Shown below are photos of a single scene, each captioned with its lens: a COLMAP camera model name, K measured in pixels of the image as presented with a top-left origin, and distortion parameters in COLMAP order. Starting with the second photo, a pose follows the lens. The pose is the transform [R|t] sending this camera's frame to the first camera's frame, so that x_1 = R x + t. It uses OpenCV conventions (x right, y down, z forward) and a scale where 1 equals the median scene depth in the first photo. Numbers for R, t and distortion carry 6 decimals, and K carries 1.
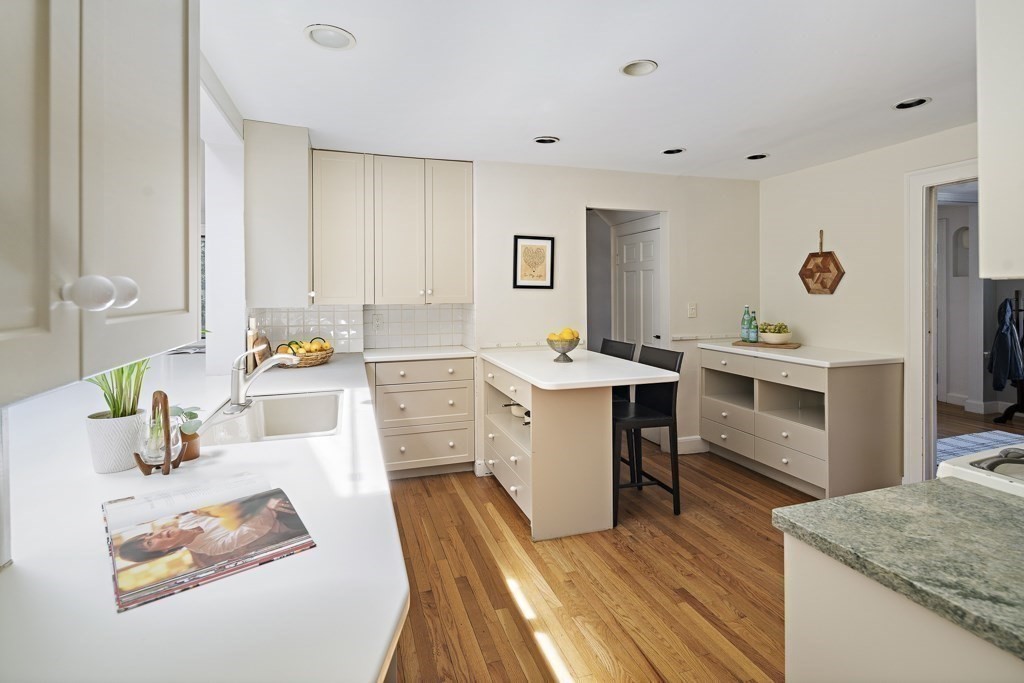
lens RADIAL K [[498.2, 0, 501.4], [0, 498.2, 297.1], [0, 0, 1]] dist [0.005252, -0.000777]
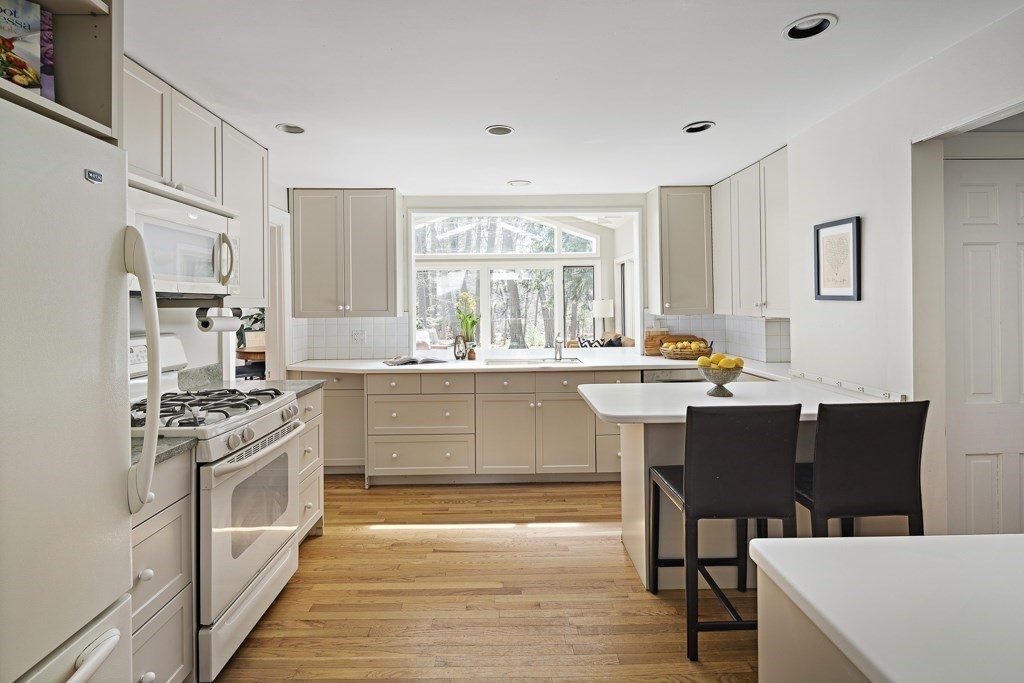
lens RADIAL K [[498.2, 0, 516.5], [0, 498.2, 300.5], [0, 0, 1]] dist [0.005252, -0.000777]
pose [[-0.277632, -0.001238, -0.960687, 1.108111], [-0.004611, 0.999989, 0.000044, -0.019056], [0.960676, 0.004442, -0.277635, 1.040098]]
